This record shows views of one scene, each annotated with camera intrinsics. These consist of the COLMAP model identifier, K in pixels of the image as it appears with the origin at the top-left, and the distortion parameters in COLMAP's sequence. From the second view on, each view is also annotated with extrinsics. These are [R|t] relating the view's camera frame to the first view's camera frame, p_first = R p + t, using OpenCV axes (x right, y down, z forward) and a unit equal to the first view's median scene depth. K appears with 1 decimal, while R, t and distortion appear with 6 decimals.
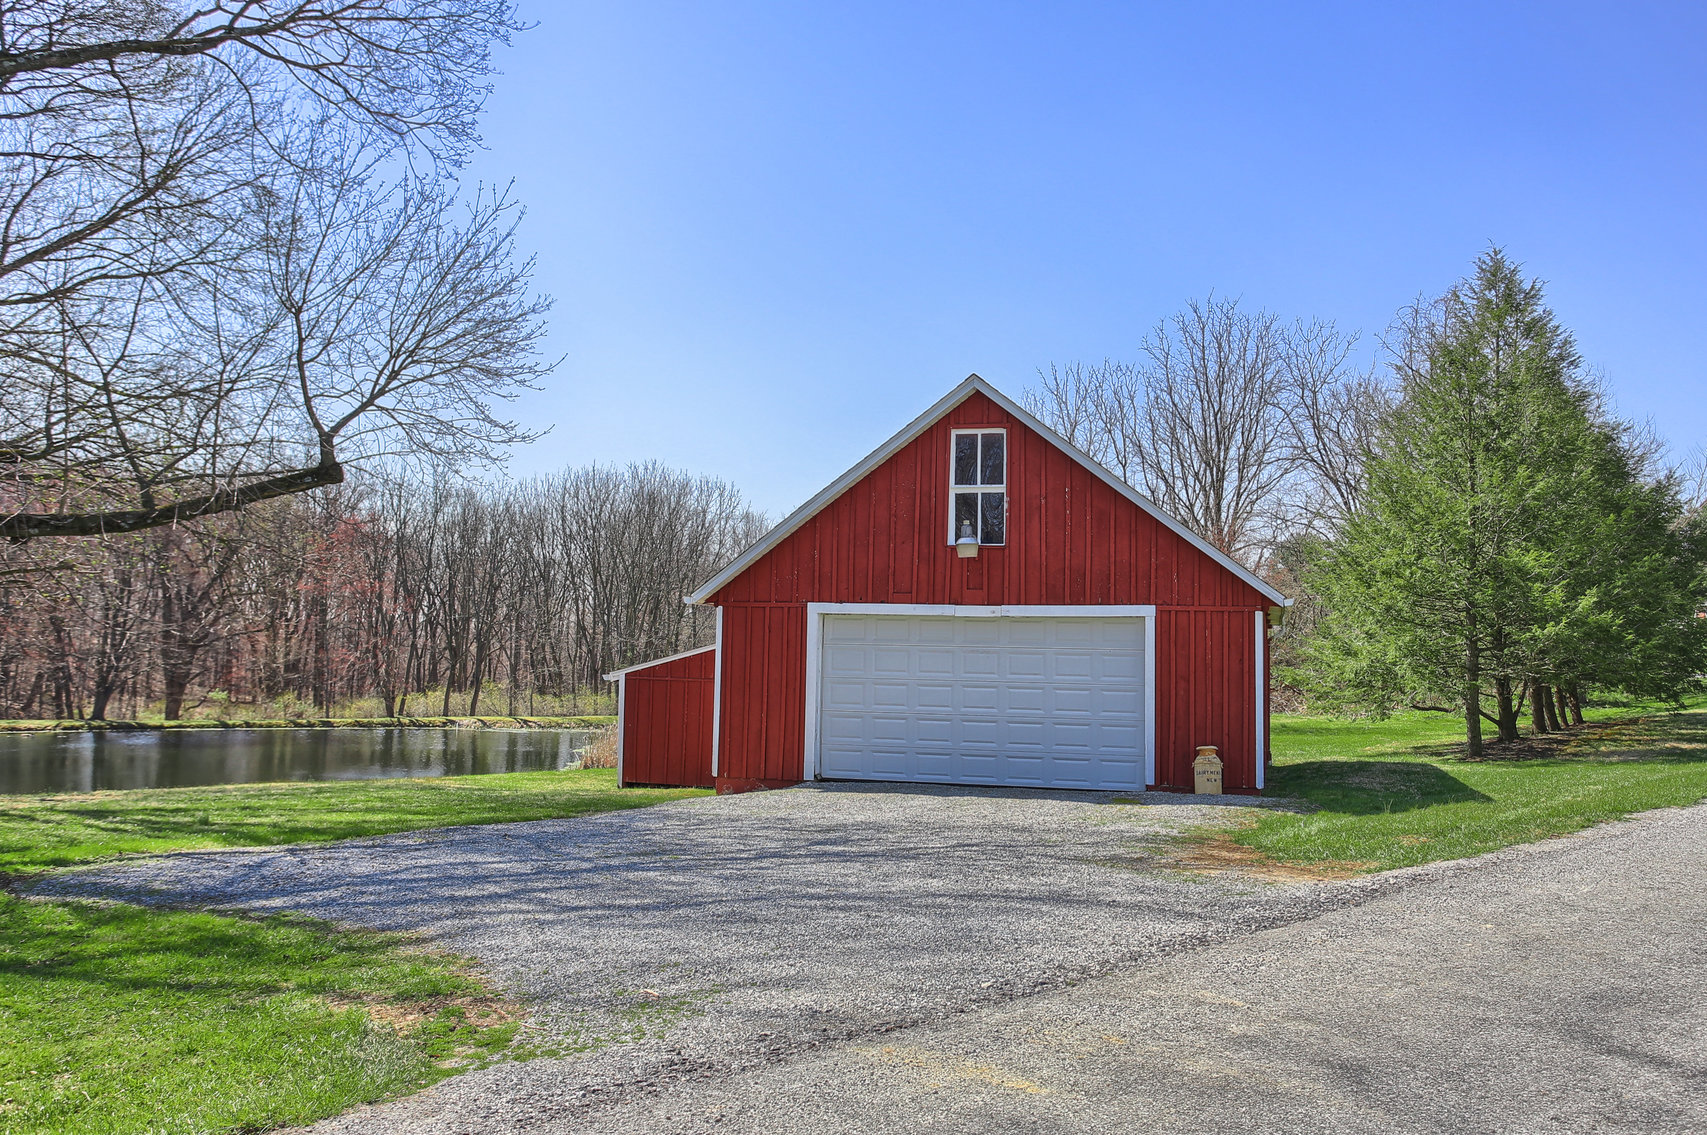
lens RADIAL K [[1271.2, 0, 853.1], [0, 1271.2, 585.8], [0, 0, 1]] dist [-0.067611, 0.115663]
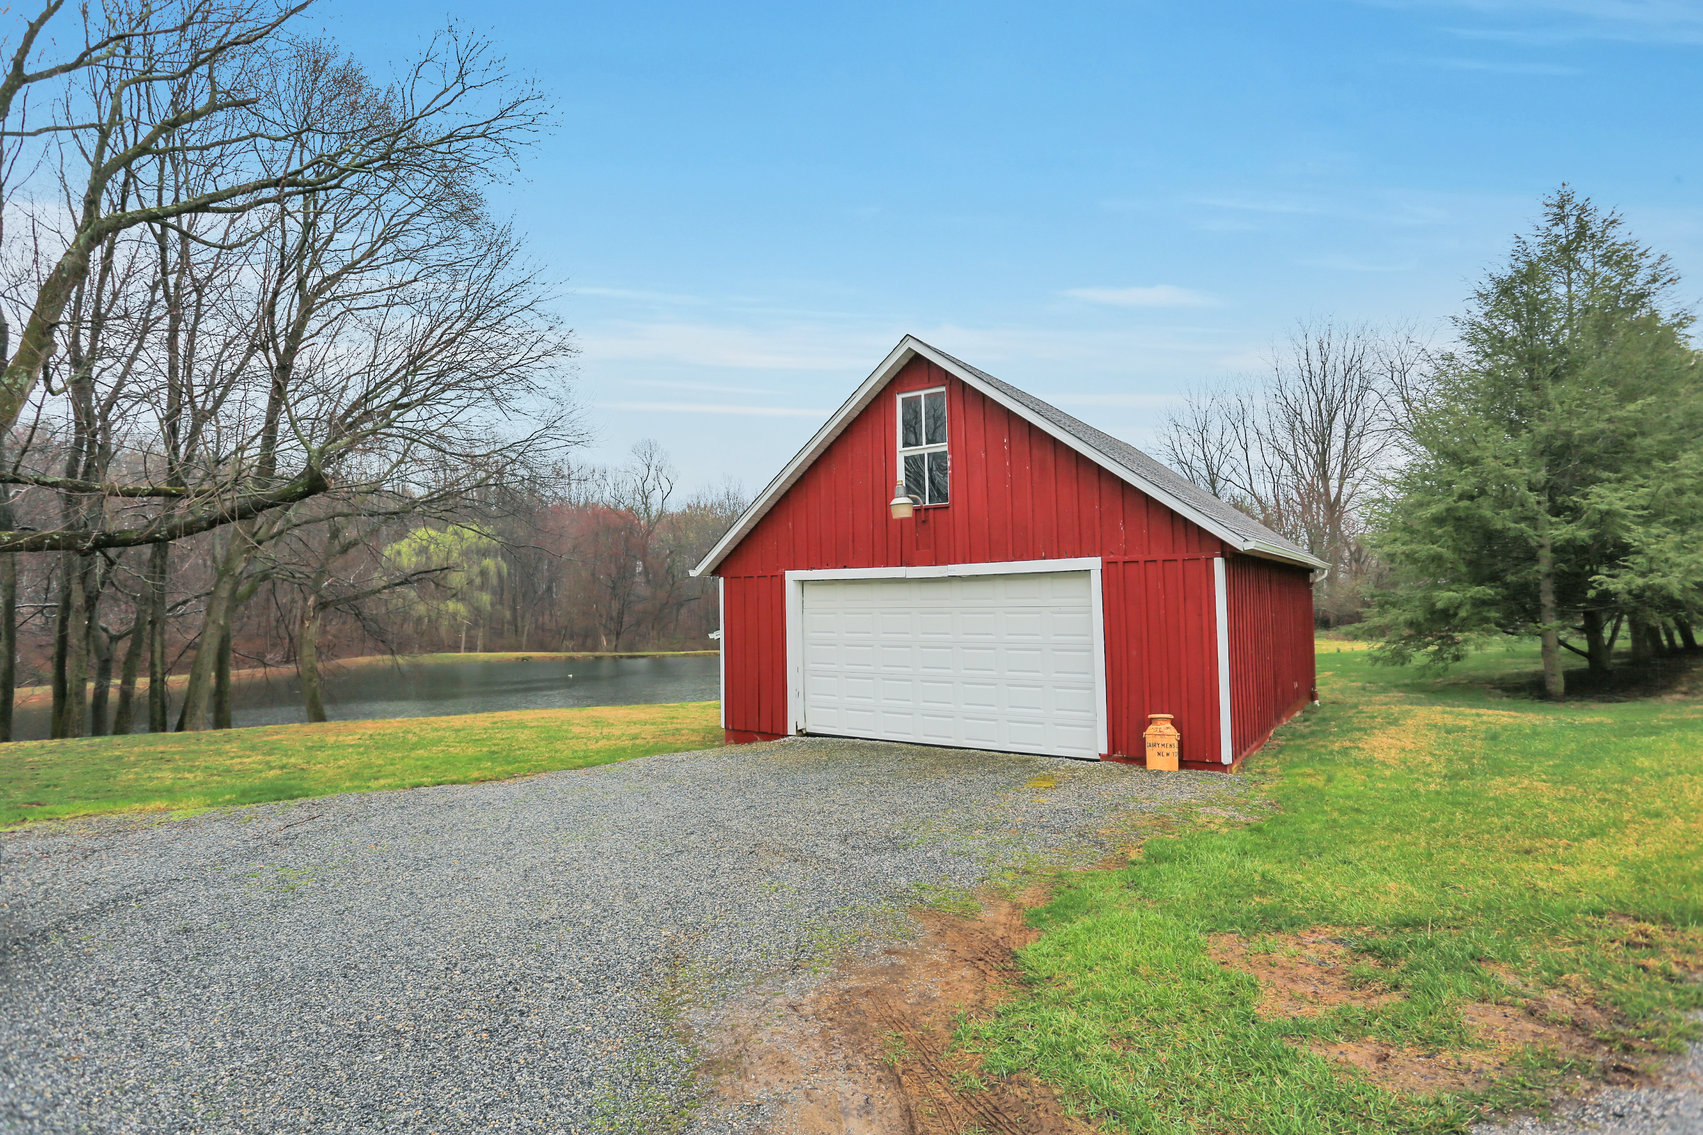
lens RADIAL K [[782.4, 0, 851.5], [0, 782.4, 567.5], [0, 0, 1]] dist [-0.064369, 0.033563]
pose [[0.950954, -0.049923, -0.305276, 0.227694], [0.054193, 0.998515, 0.005523, 0.010051], [0.304547, -0.021796, 0.952248, 0.394568]]
